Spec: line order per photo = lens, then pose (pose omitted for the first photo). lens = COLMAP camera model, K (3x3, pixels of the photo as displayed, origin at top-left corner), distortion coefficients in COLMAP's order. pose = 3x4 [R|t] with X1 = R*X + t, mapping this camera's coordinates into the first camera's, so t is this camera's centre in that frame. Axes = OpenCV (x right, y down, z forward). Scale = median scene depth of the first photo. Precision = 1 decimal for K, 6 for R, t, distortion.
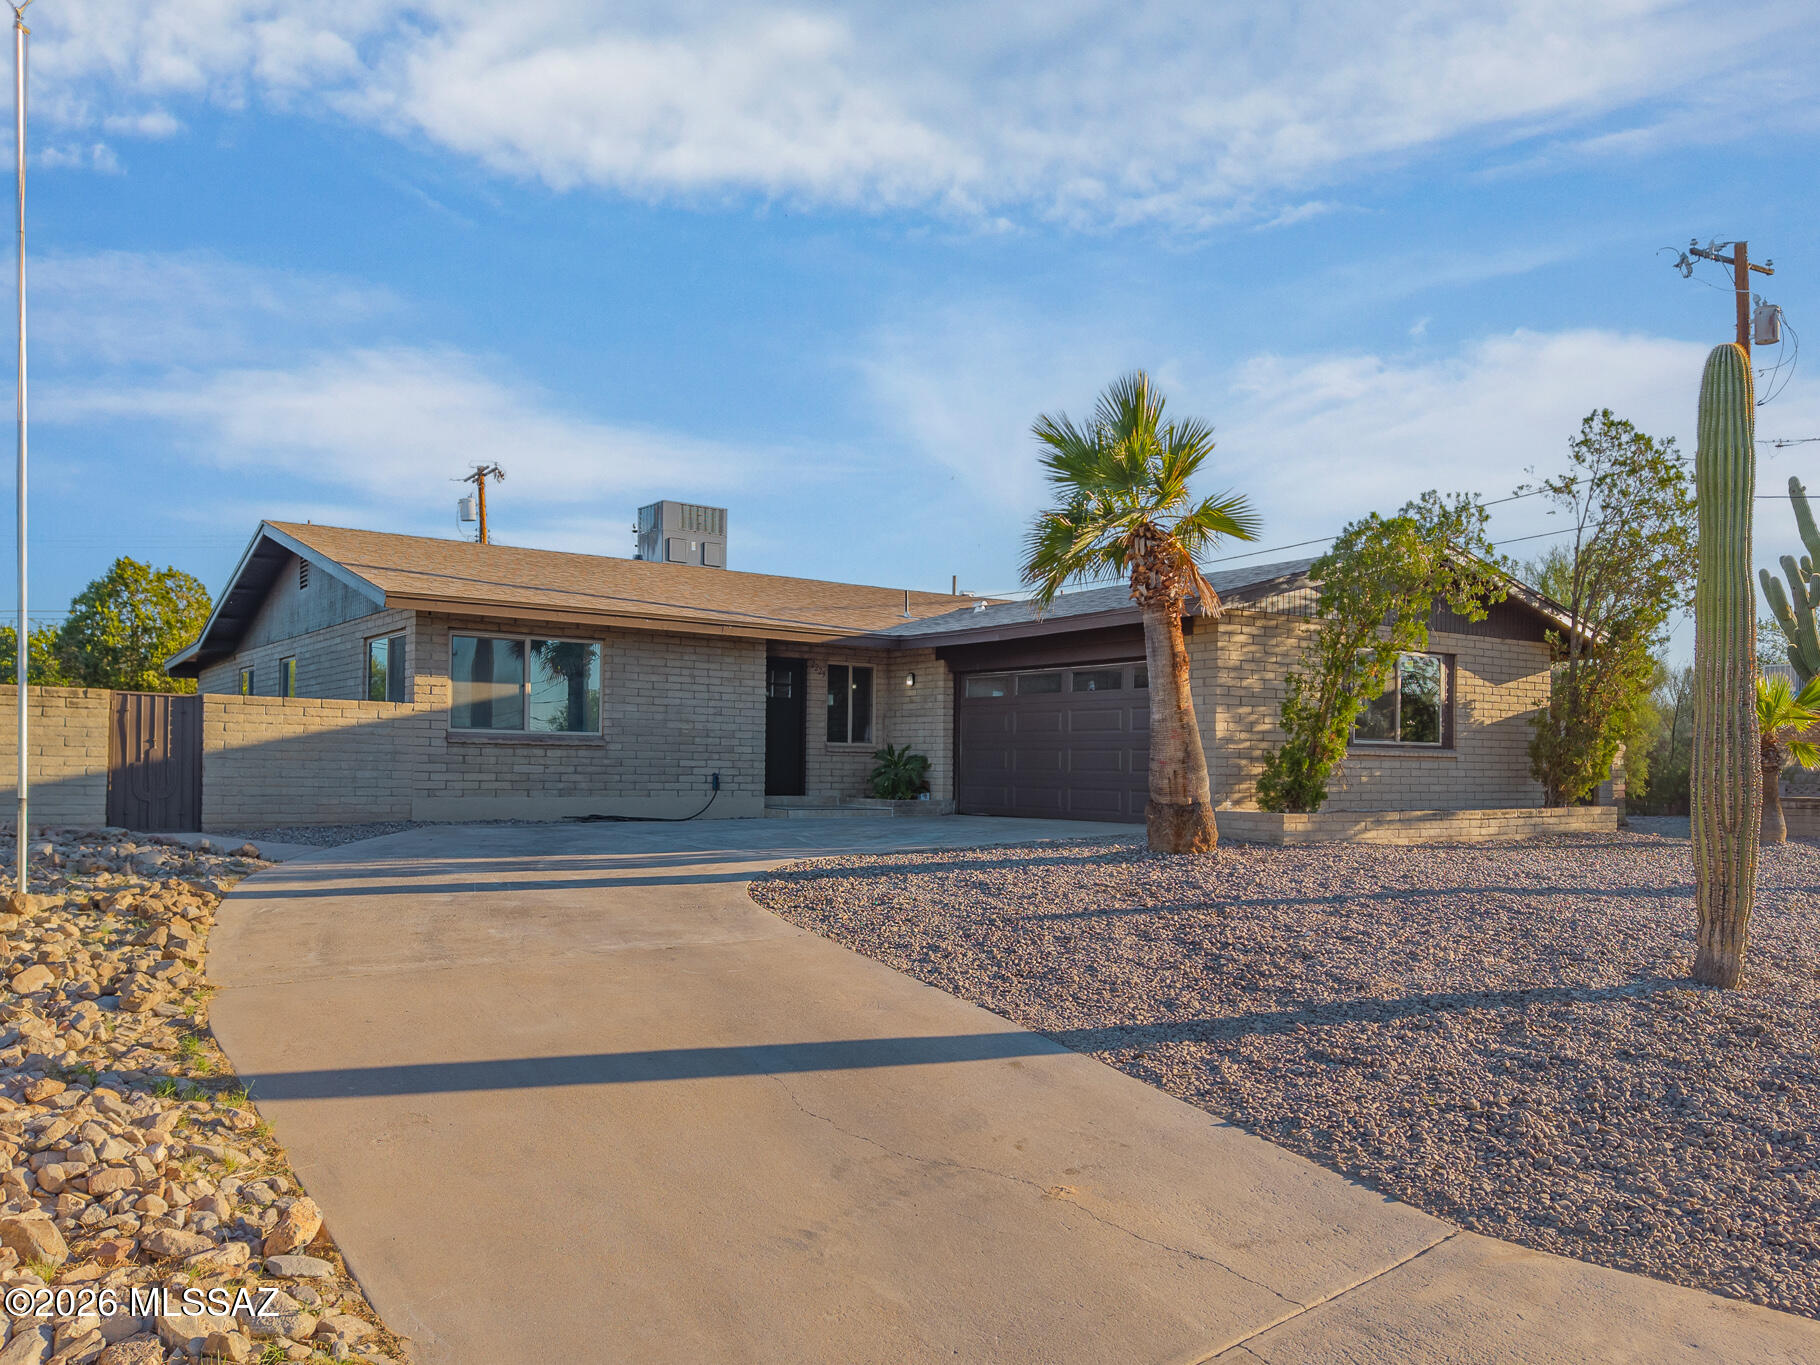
lens RADIAL K [[1273.8, 0, 929.3], [0, 1273.8, 756.3], [0, 0, 1]] dist [-0.001720, -0.013862]
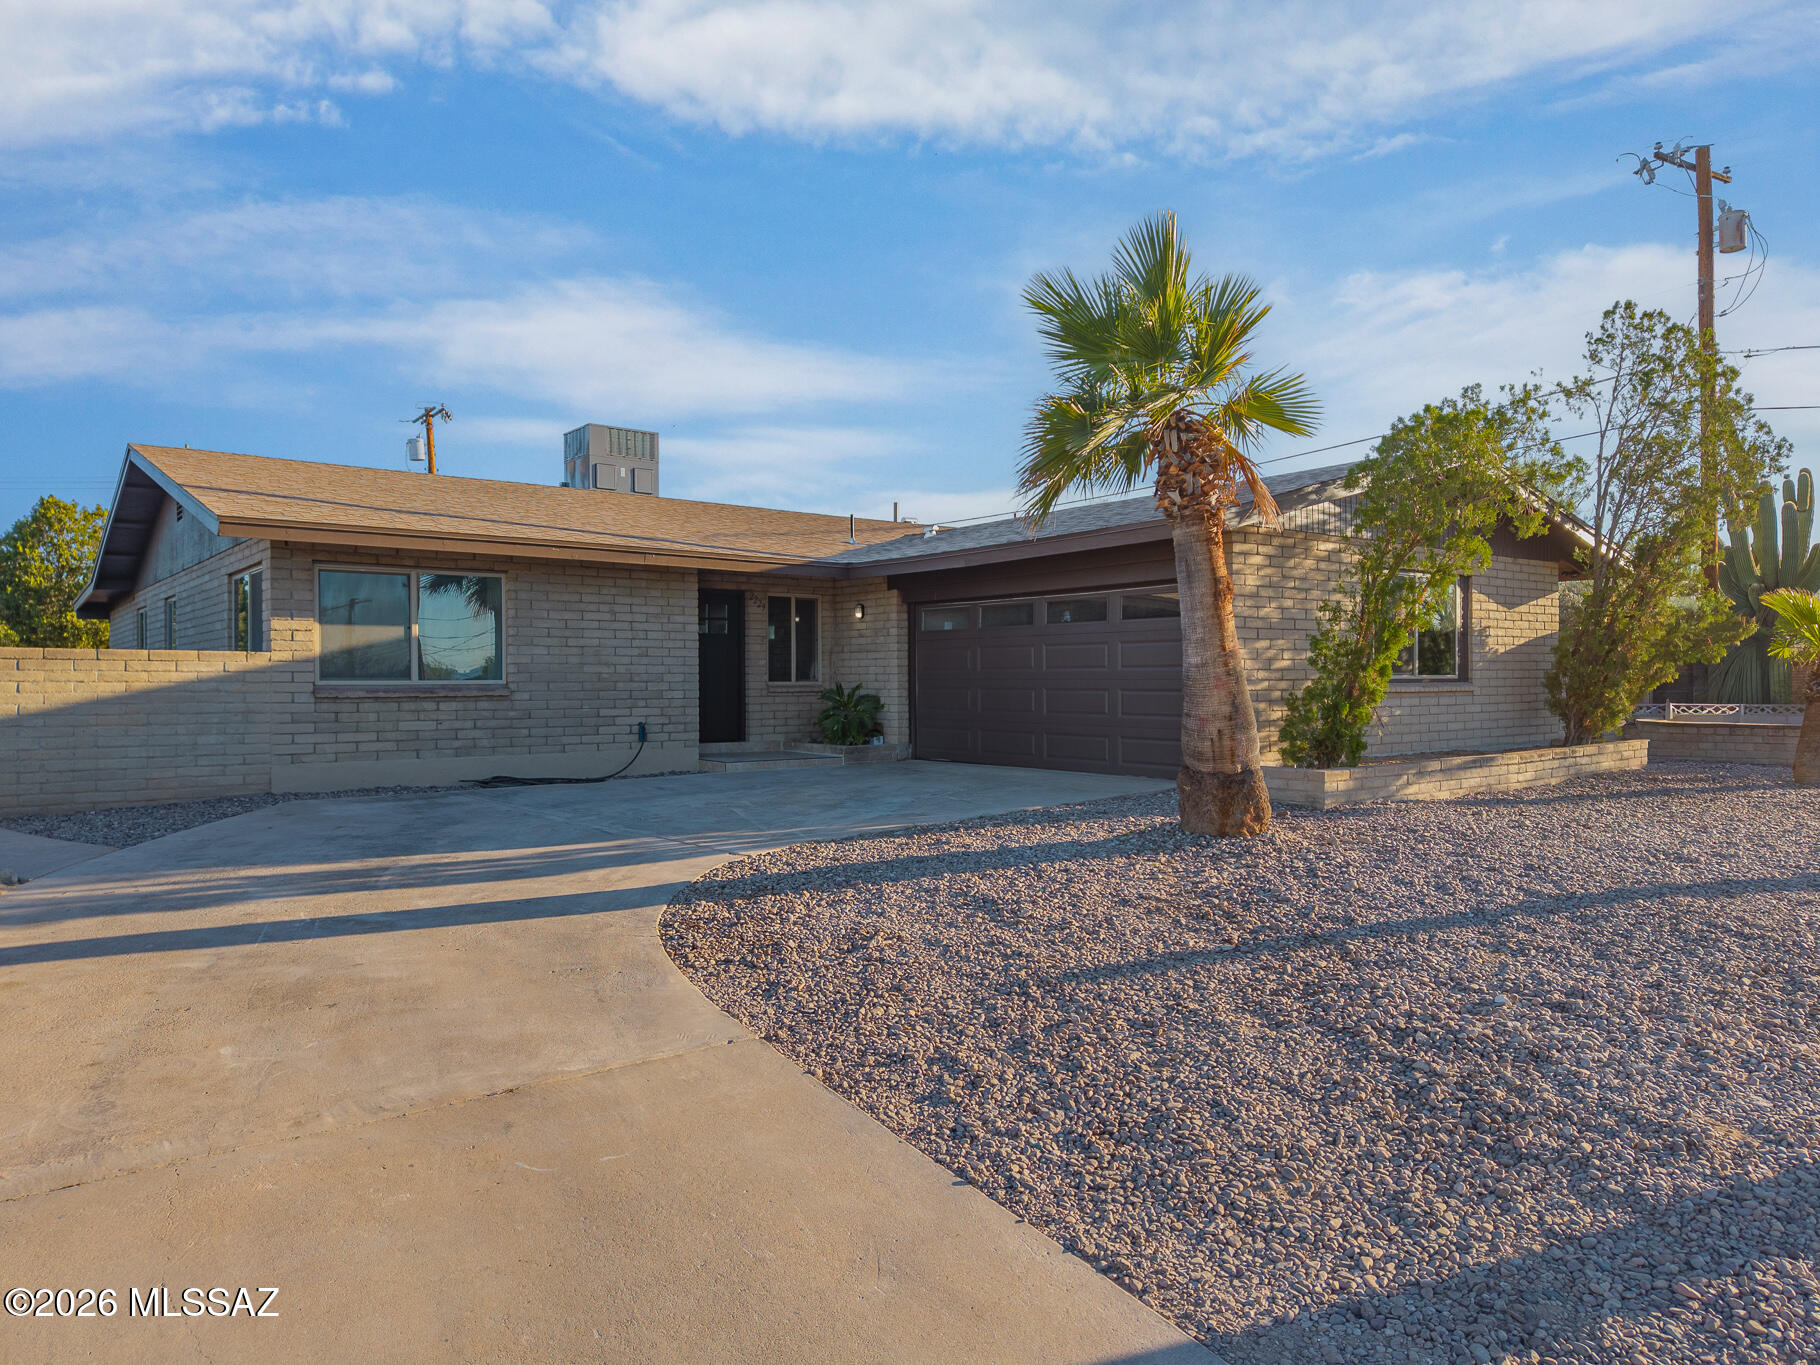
lens RADIAL K [[1162.7, 0, 904.8], [0, 1162.7, 690.0], [0, 0, 1]] dist [-0.020212, 0.008774]
pose [[0.999185, -0.017563, 0.036357, -0.015672], [0.017099, 0.999769, 0.013036, -0.016784], [-0.036577, -0.012403, 0.999254, 0.196601]]
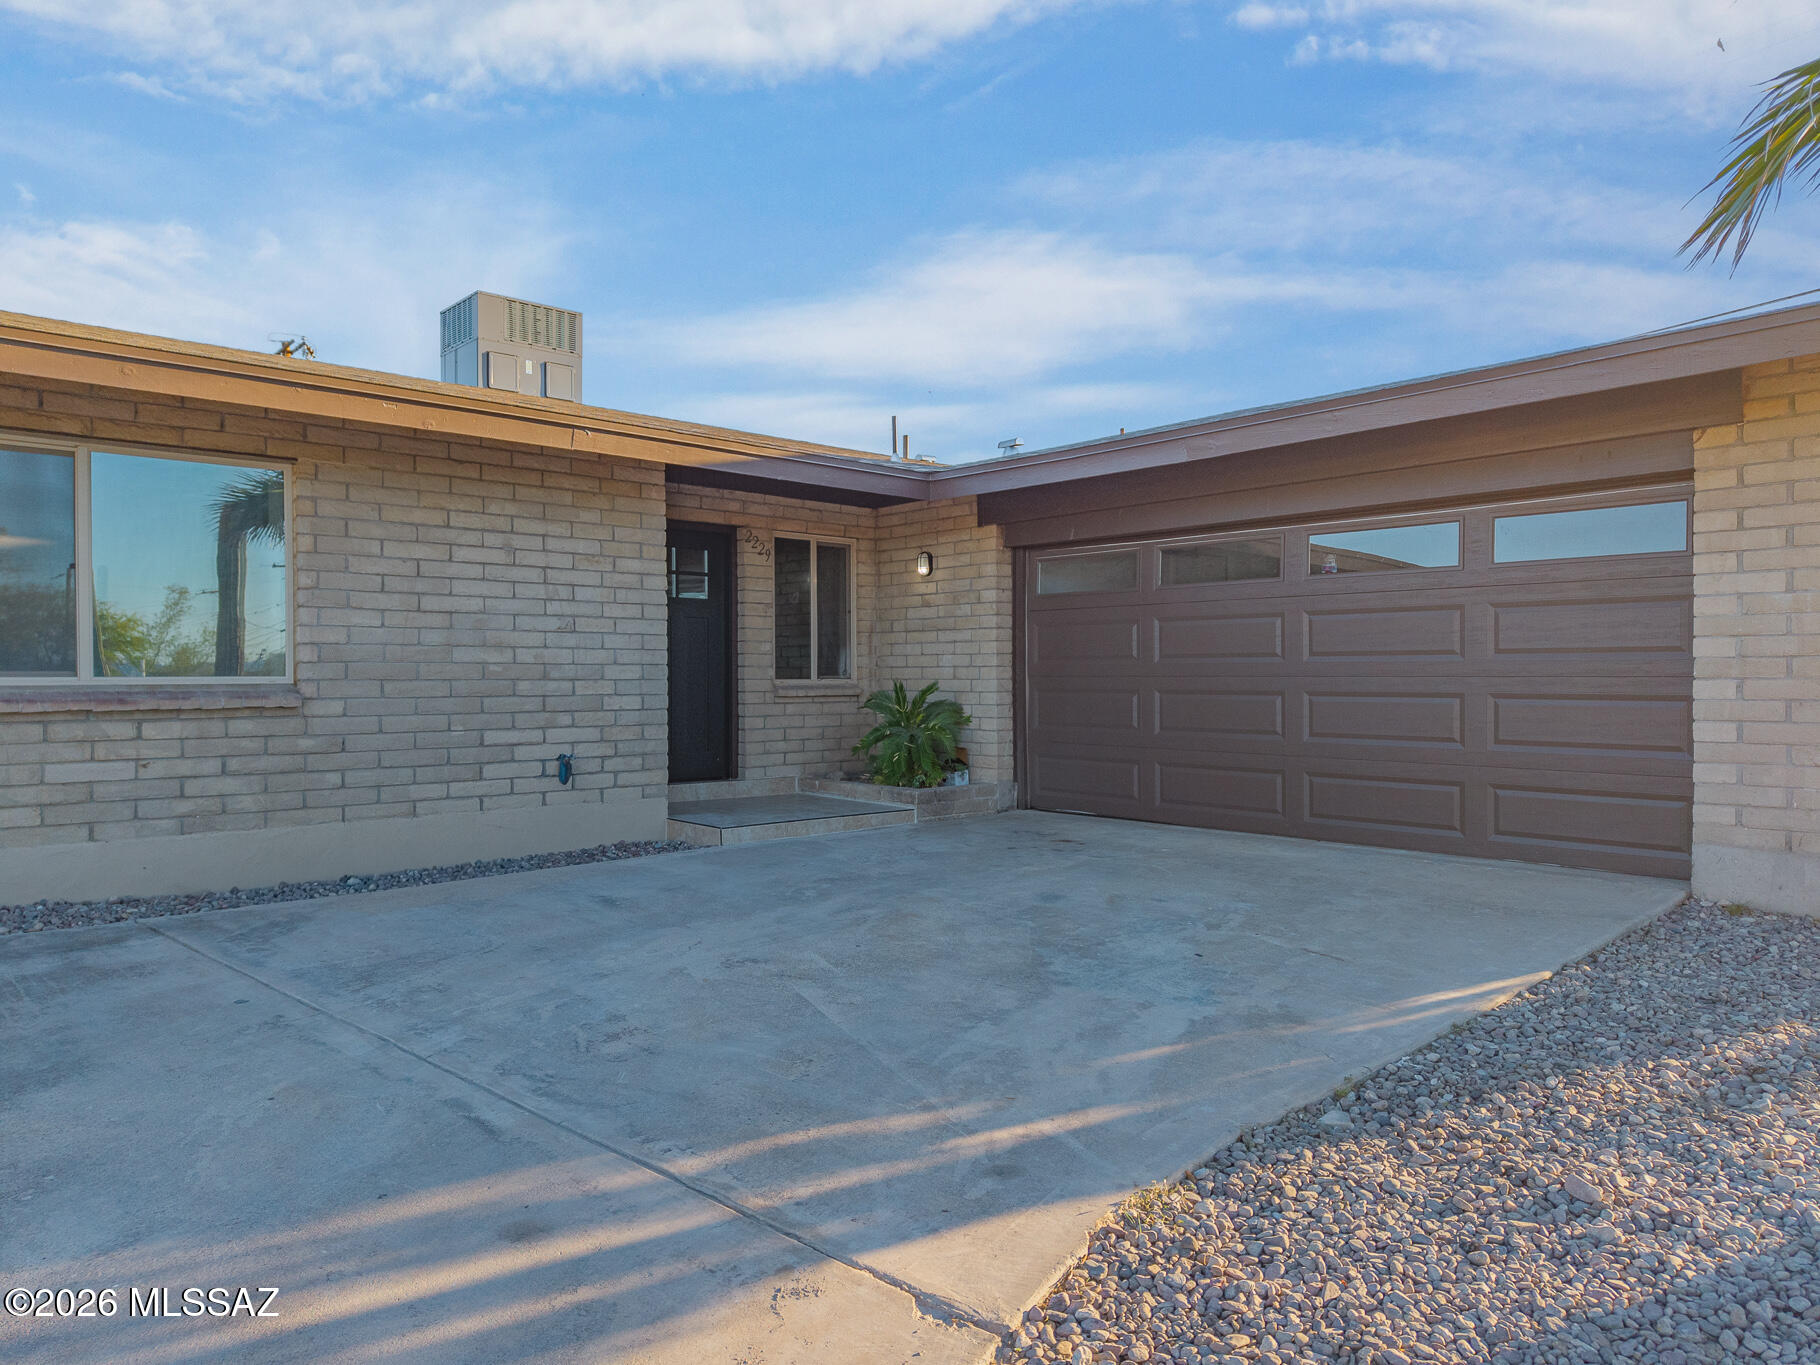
lens RADIAL K [[1273.8, 0, 913.1], [0, 1273.8, 691.7], [0, 0, 1]] dist [-0.001720, -0.013862]
pose [[0.995755, -0.017616, 0.090342, -0.082268], [0.016148, 0.999726, 0.016949, -0.016529], [-0.090616, -0.015418, 0.995767, 0.523770]]
